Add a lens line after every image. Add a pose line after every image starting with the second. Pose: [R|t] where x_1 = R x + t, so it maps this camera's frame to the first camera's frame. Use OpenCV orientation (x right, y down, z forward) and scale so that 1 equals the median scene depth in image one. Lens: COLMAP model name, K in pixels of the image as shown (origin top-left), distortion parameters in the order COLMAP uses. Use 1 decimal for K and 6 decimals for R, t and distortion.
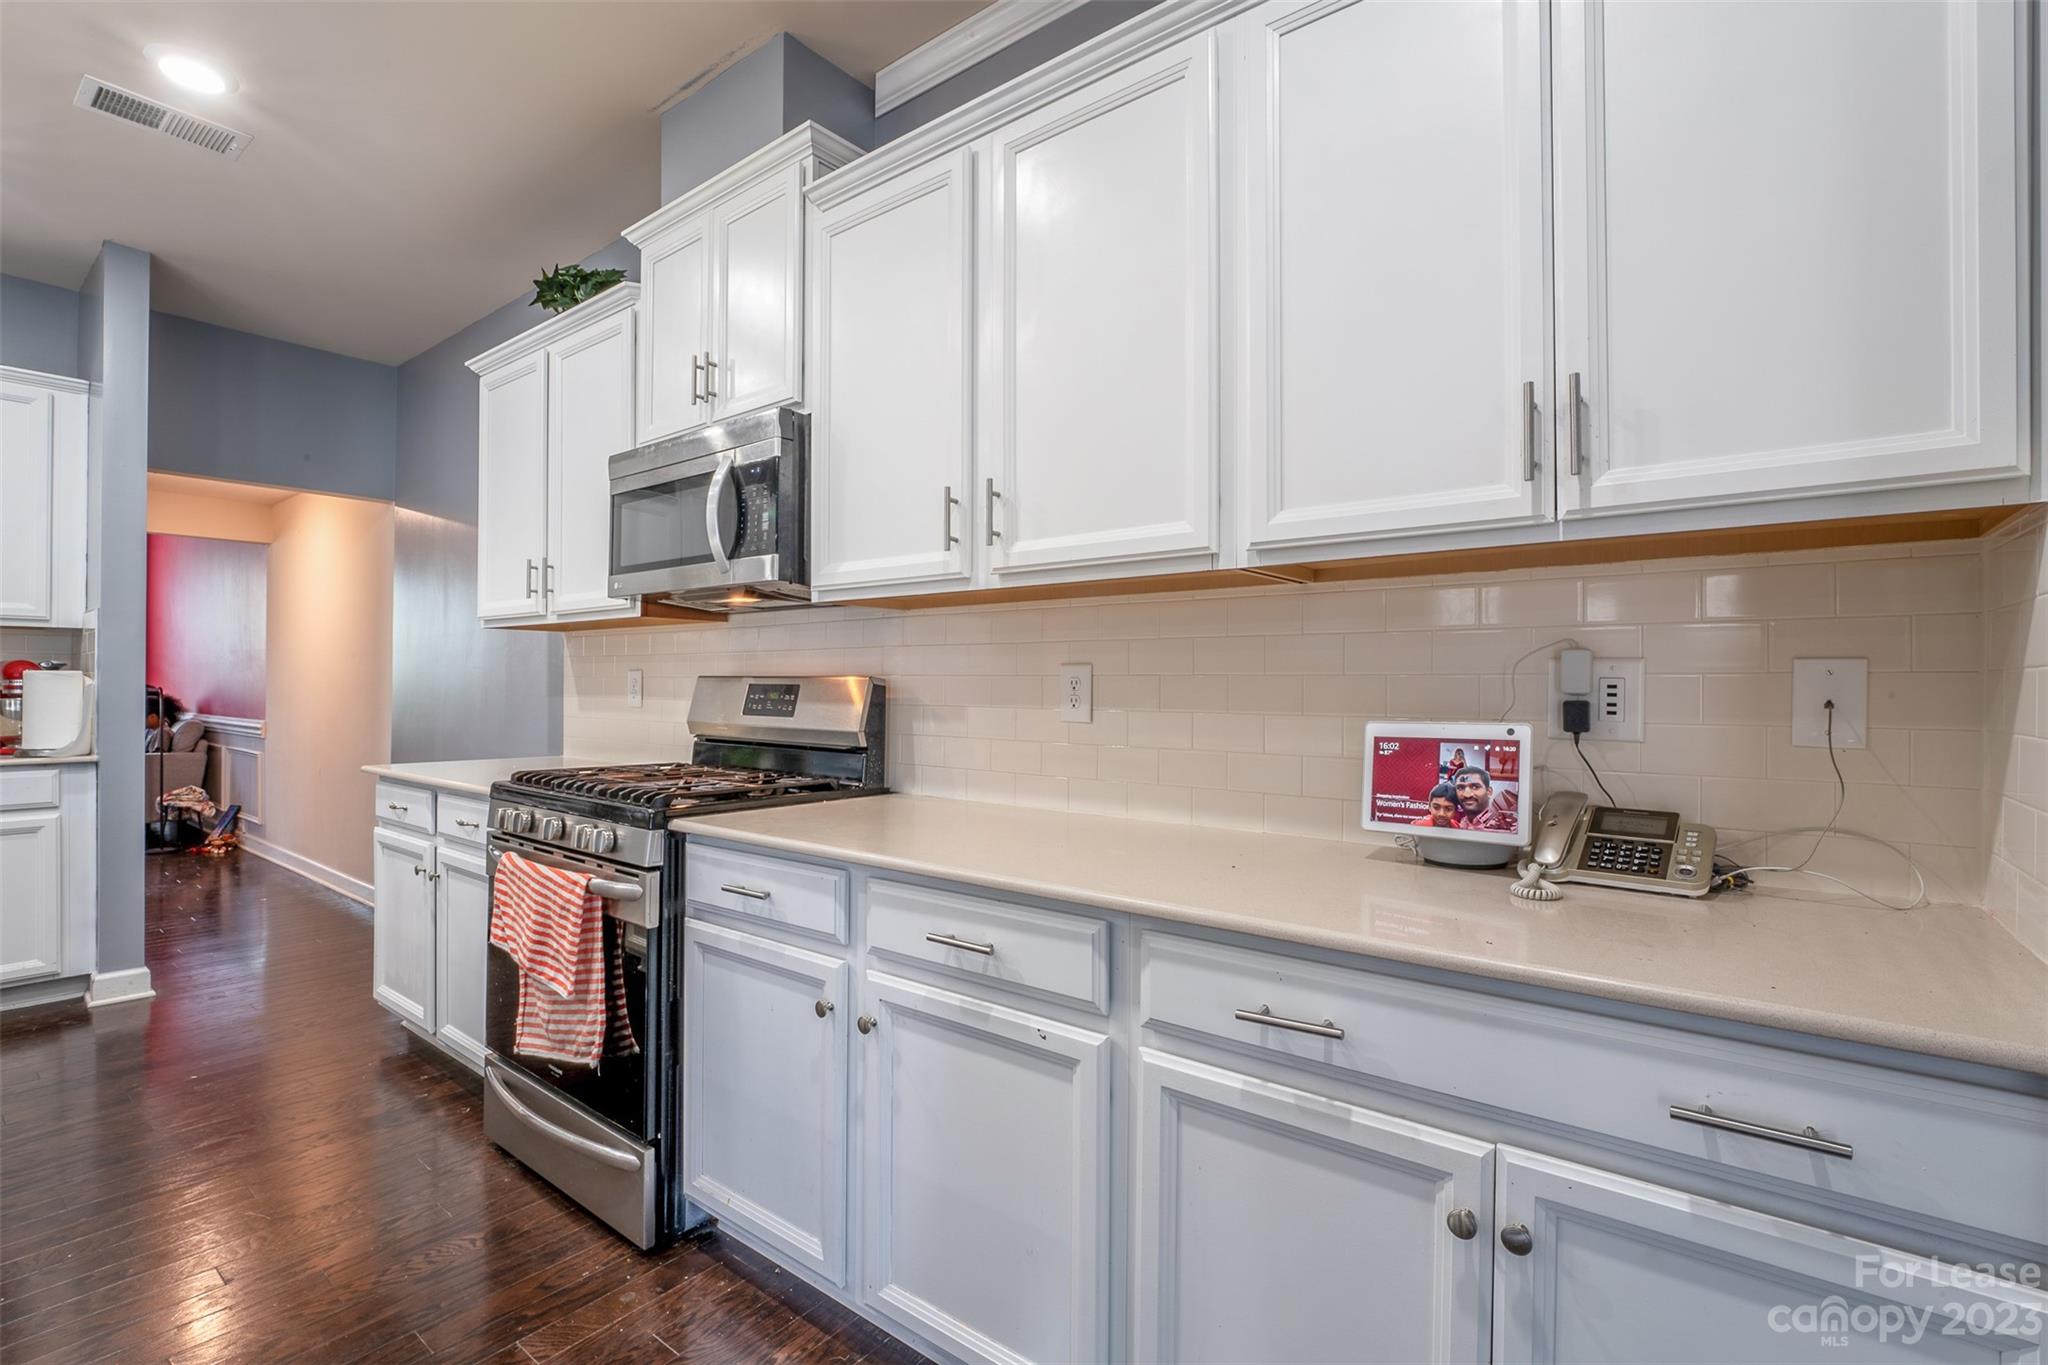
lens RADIAL K [[913.4, 0, 1016.6], [0, 913.4, 684.0], [0, 0, 1]] dist [-0.018801, 0.000172]
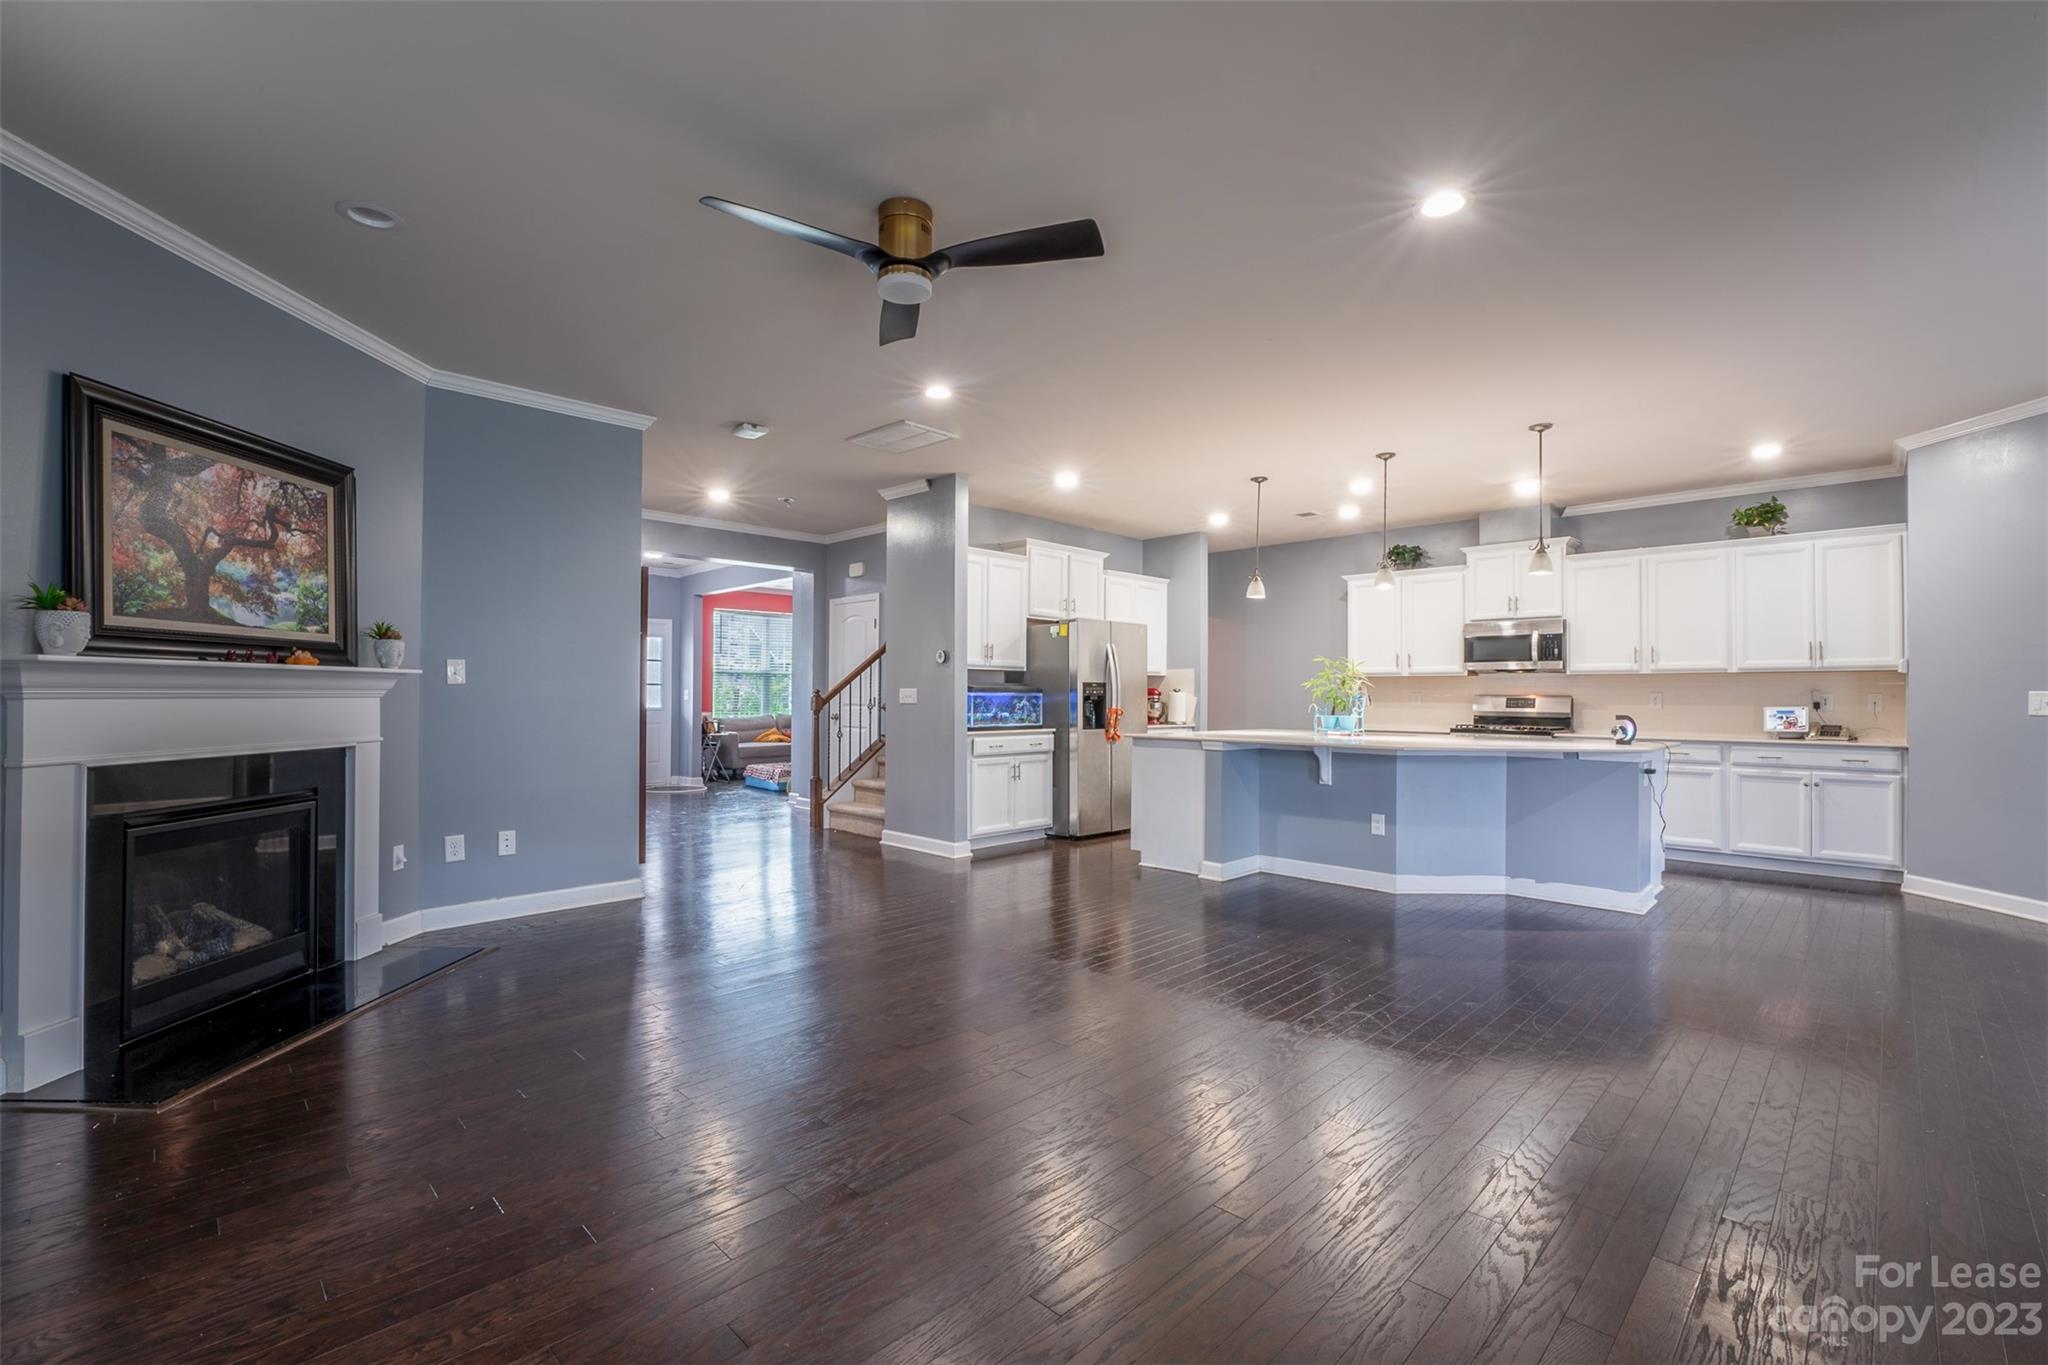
lens RADIAL K [[879.1, 0, 1017.4], [0, 879.1, 682.8], [0, 0, 1]] dist [-0.018470, -0.000244]
pose [[0.992164, -0.000324, -0.124941, -2.713899], [-0.001494, 0.999894, -0.014462, -0.010291], [0.124932, 0.014535, 0.992059, -3.665829]]
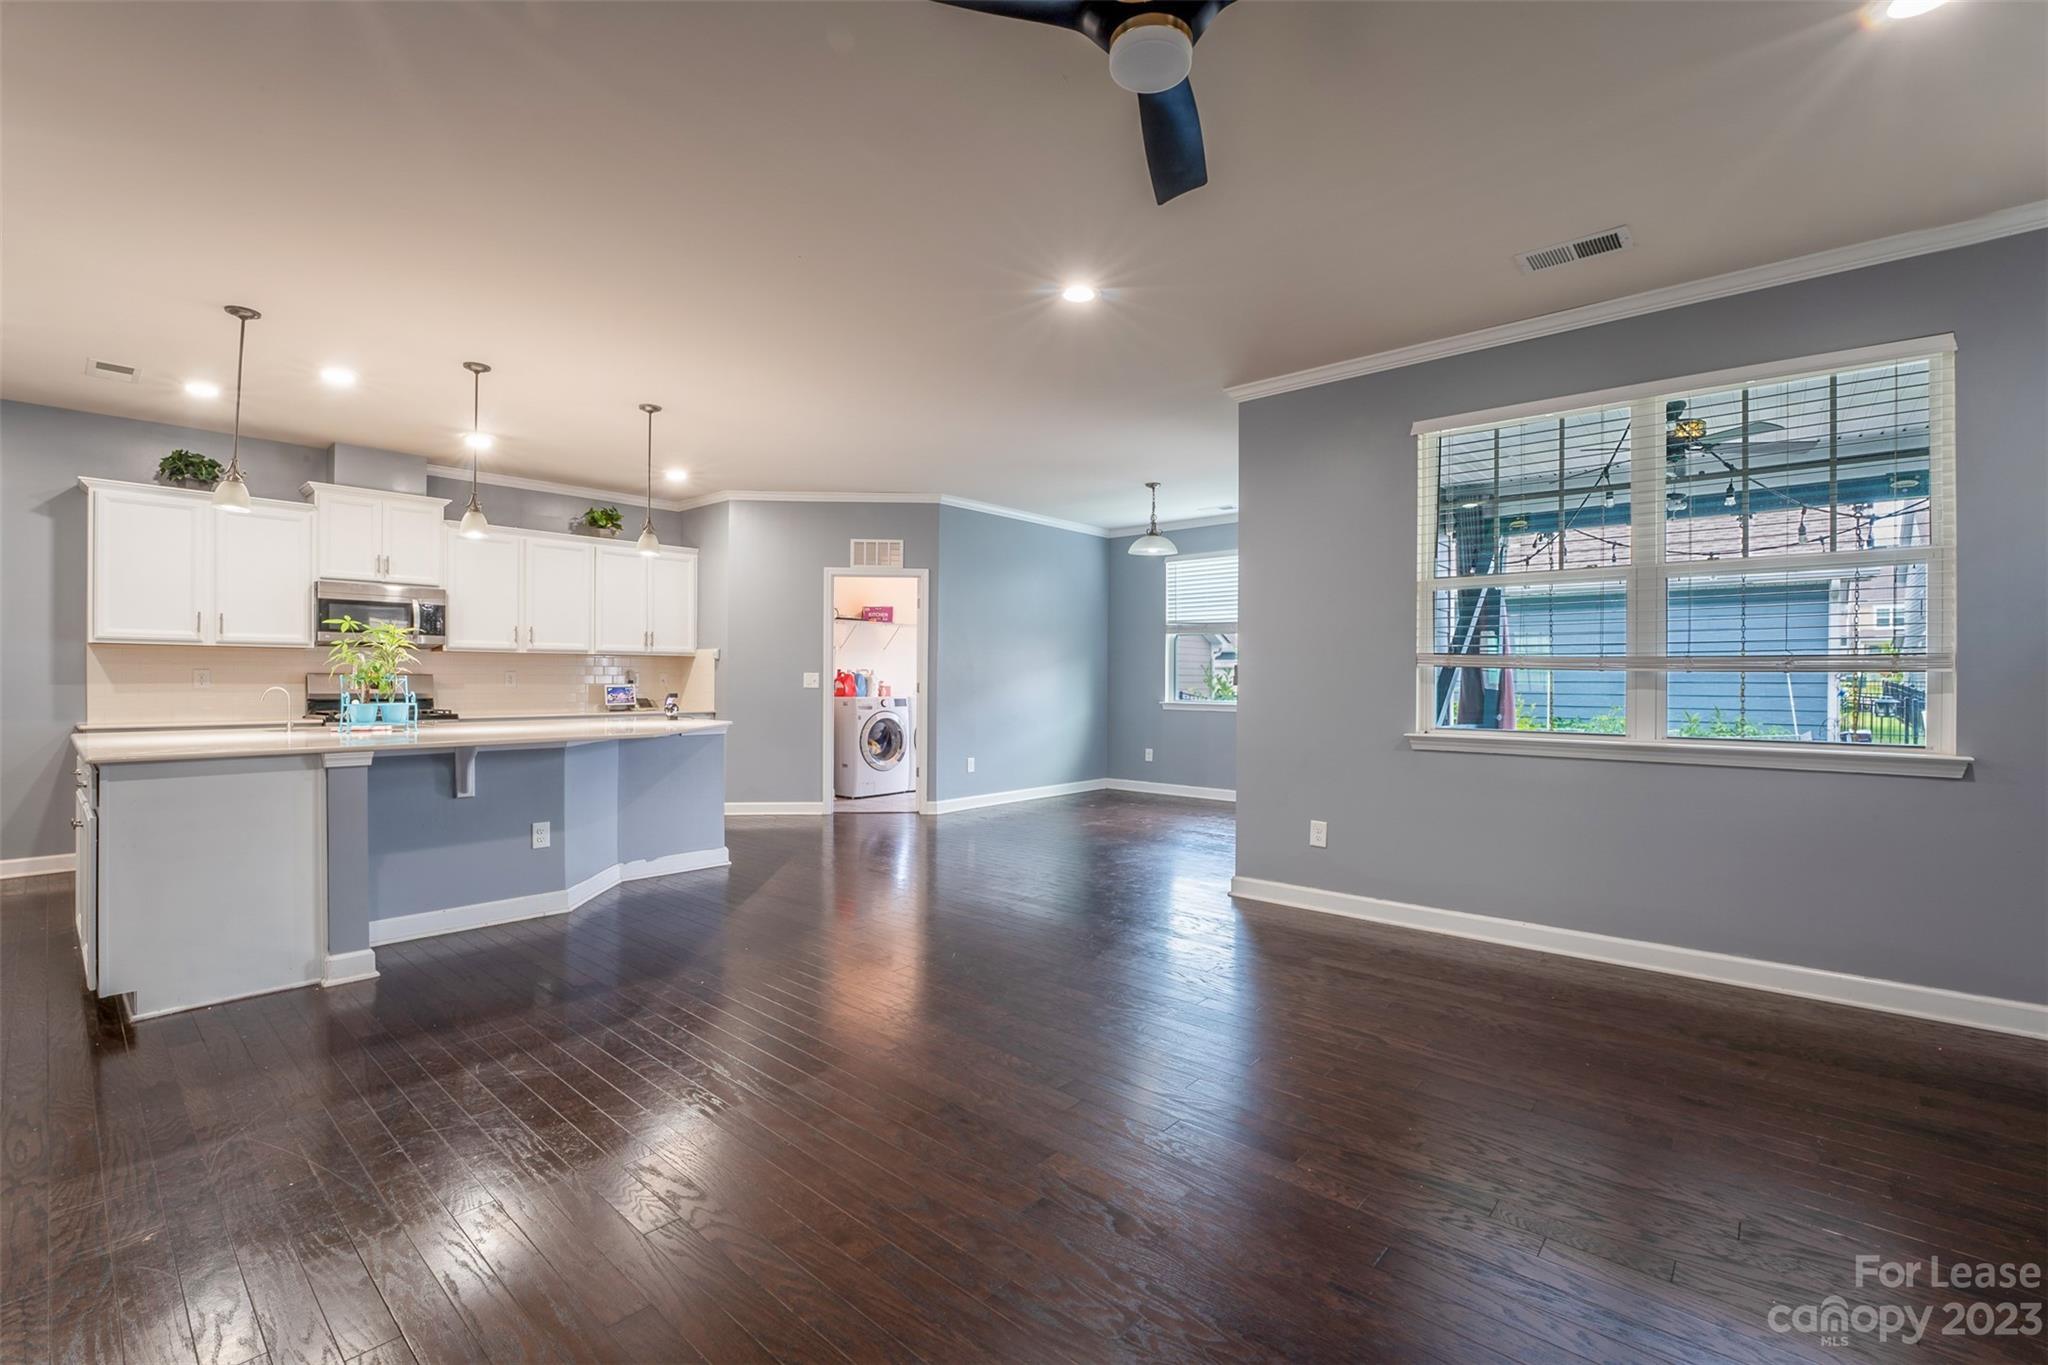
lens RADIAL K [[879.1, 0, 1017.4], [0, 879.1, 682.8], [0, 0, 1]] dist [-0.018470, -0.000244]
pose [[0.054236, -0.007046, 0.998503, -4.494818], [-0.003684, 0.999967, 0.007256, -0.013809], [-0.998521, -0.004072, 0.054209, -1.631884]]
